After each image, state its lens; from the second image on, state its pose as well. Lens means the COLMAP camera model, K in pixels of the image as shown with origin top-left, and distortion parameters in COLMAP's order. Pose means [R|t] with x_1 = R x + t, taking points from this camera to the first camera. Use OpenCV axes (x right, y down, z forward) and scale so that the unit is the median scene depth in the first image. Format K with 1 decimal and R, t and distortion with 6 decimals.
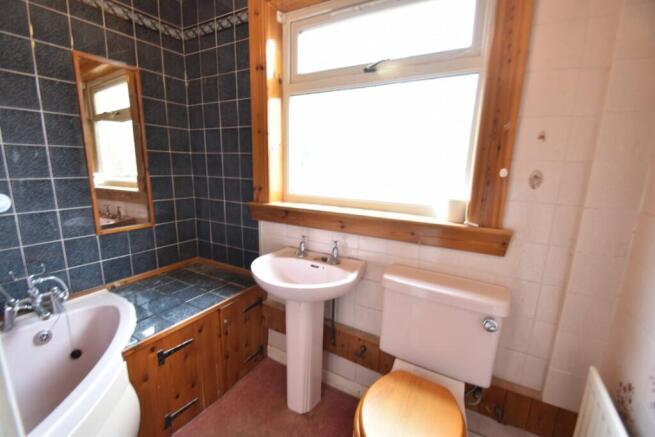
lens RADIAL K [[286.9, 0, 324.7], [0, 286.9, 219.7], [0, 0, 1]] dist [-0.001784, -0.006653]
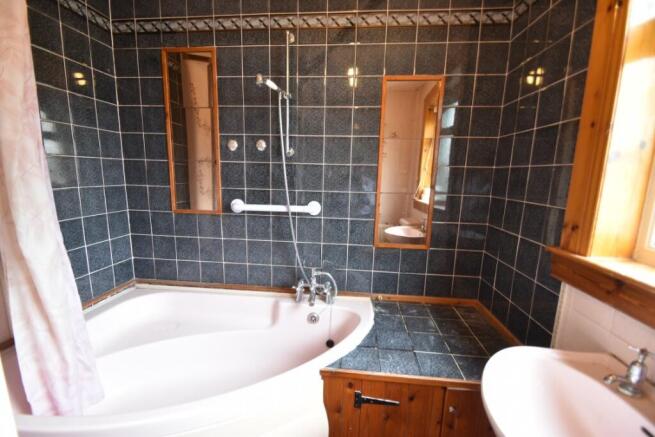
lens RADIAL K [[286.9, 0, 326.7], [0, 286.9, 223.2], [0, 0, 1]] dist [-0.001784, -0.006653]
pose [[0.411465, 0.142853, -0.900161, 0.080072], [-0.182501, 0.980552, 0.072190, -0.073625], [0.892967, 0.134576, 0.429534, 0.359189]]
